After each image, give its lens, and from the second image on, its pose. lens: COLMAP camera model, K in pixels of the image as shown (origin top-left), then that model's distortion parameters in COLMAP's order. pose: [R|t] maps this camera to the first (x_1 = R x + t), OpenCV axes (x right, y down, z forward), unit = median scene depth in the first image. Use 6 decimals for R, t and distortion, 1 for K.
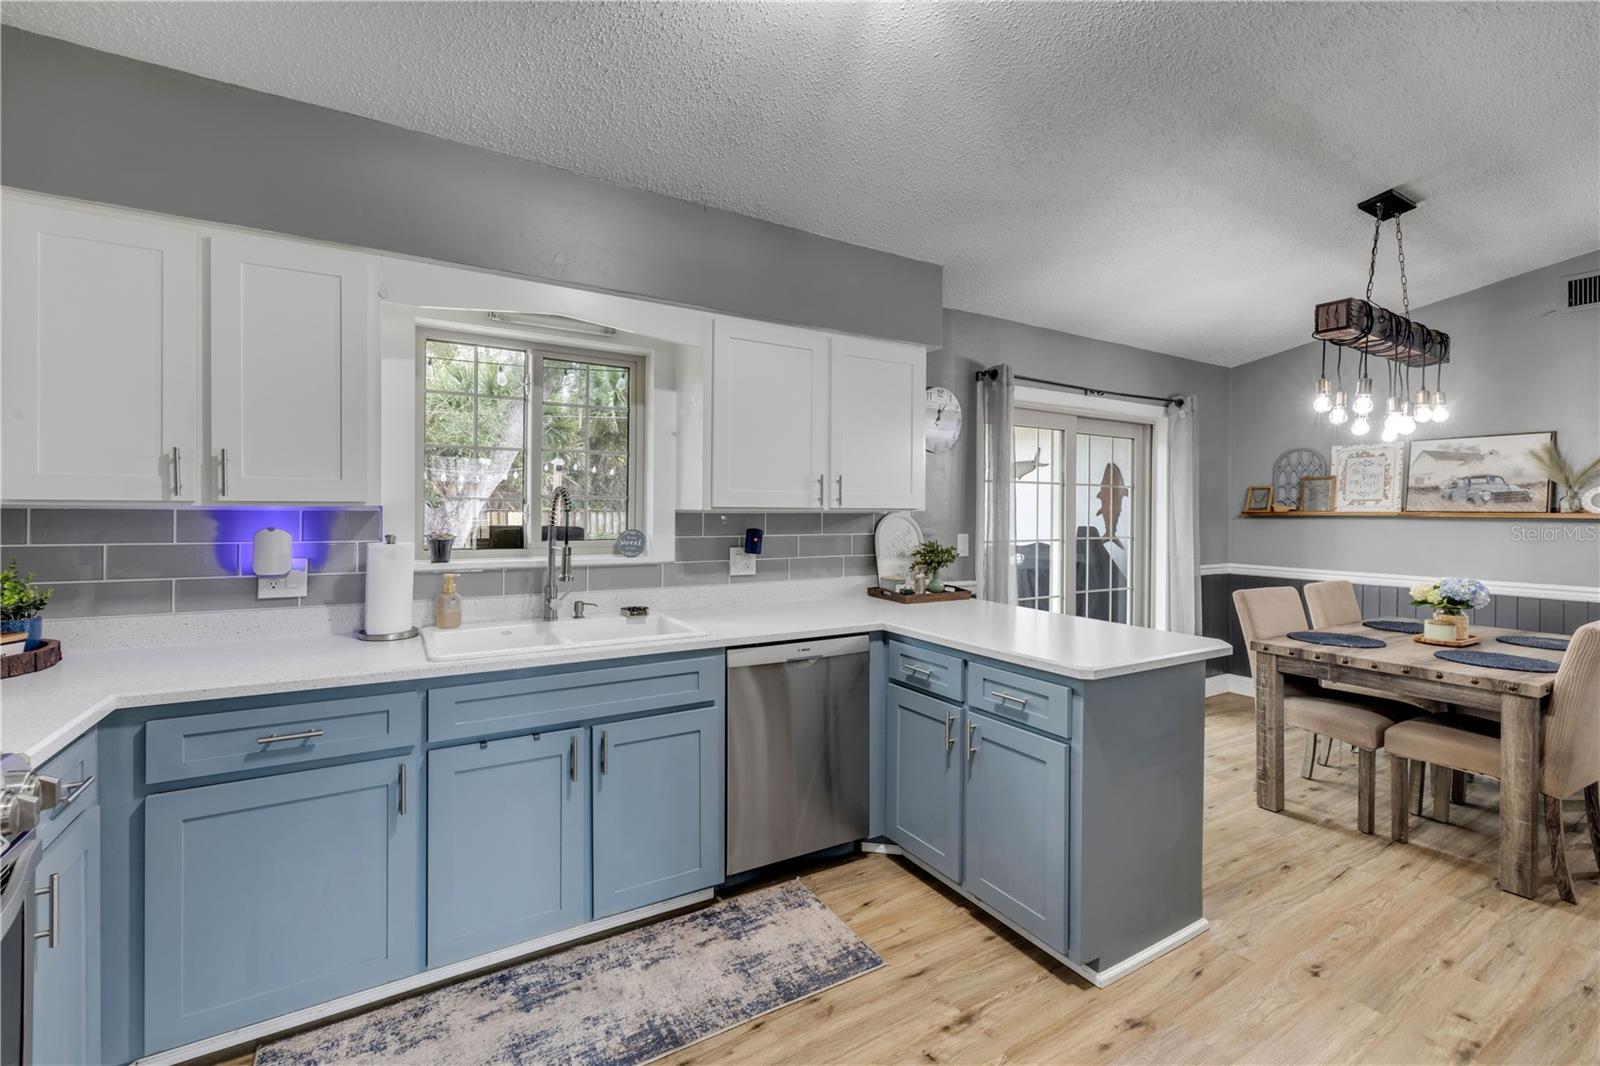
lens RADIAL K [[696.0, 0, 801.8], [0, 696.0, 510.1], [0, 0, 1]] dist [-0.000108, -0.000386]
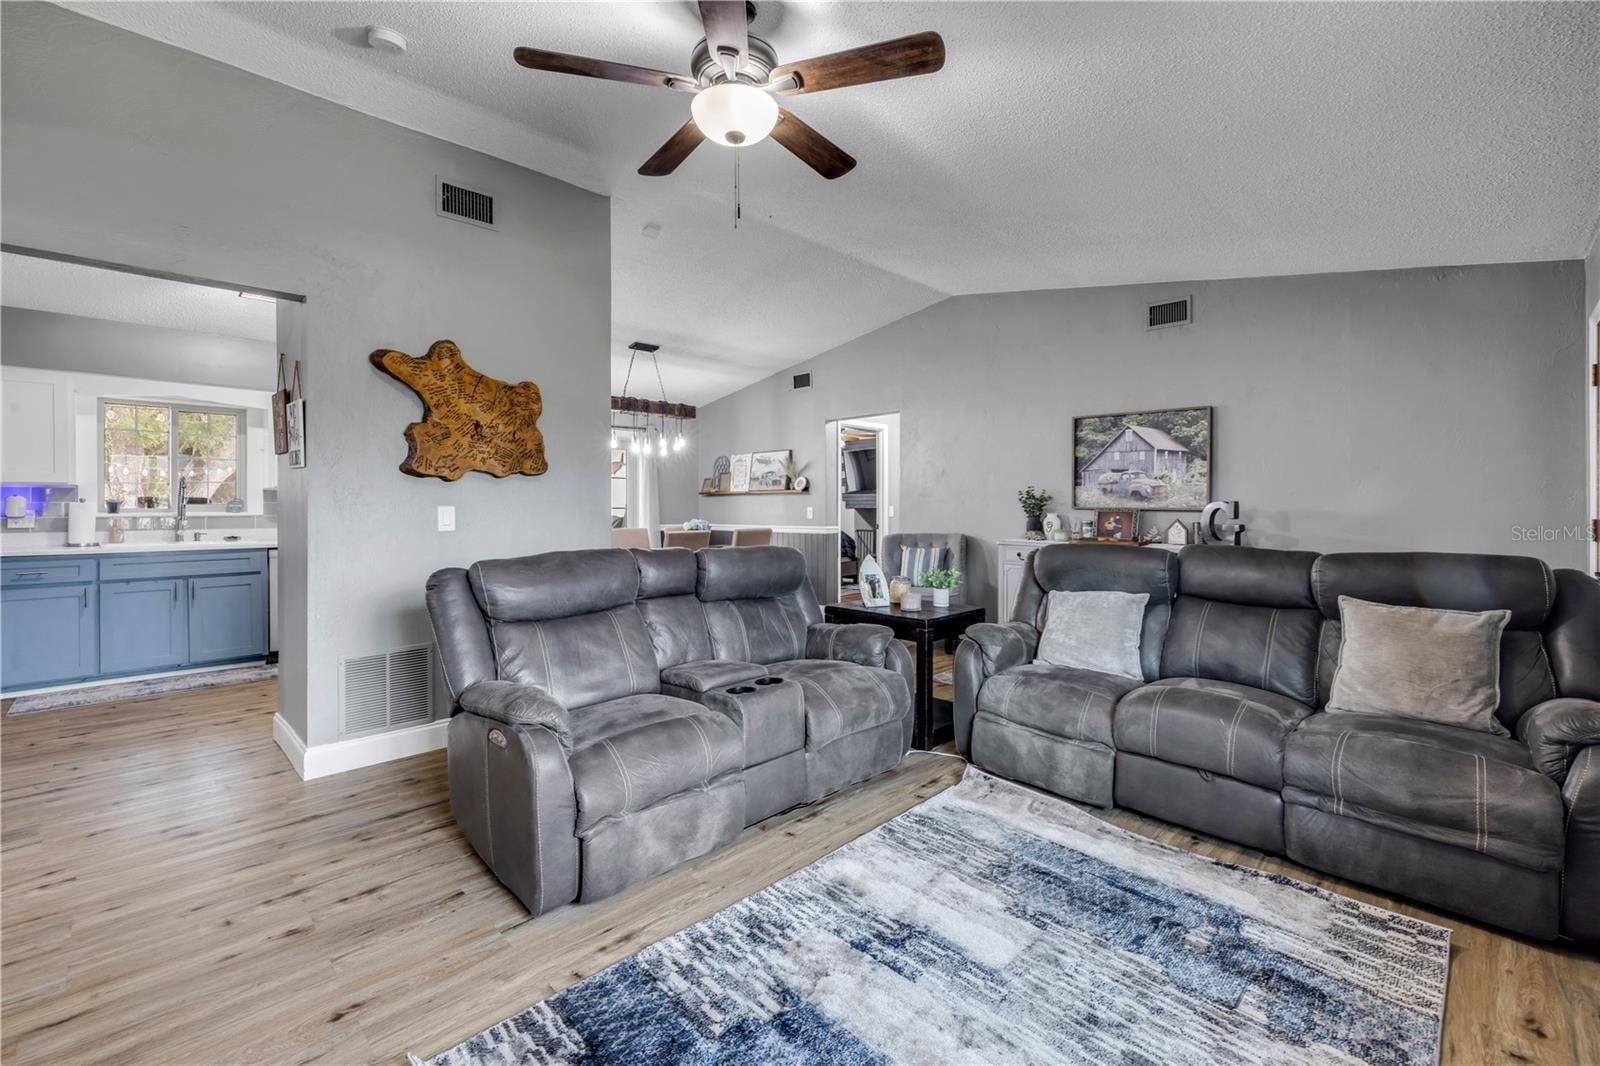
lens RADIAL K [[696.0, 0, 801.8], [0, 696.0, 510.1], [0, 0, 1]] dist [-0.000108, -0.000386]
pose [[0.970978, -0.012553, 0.238839, 1.013737], [0.011787, 0.999920, 0.004636, 0.084640], [-0.238878, -0.001686, 0.971048, -1.555723]]
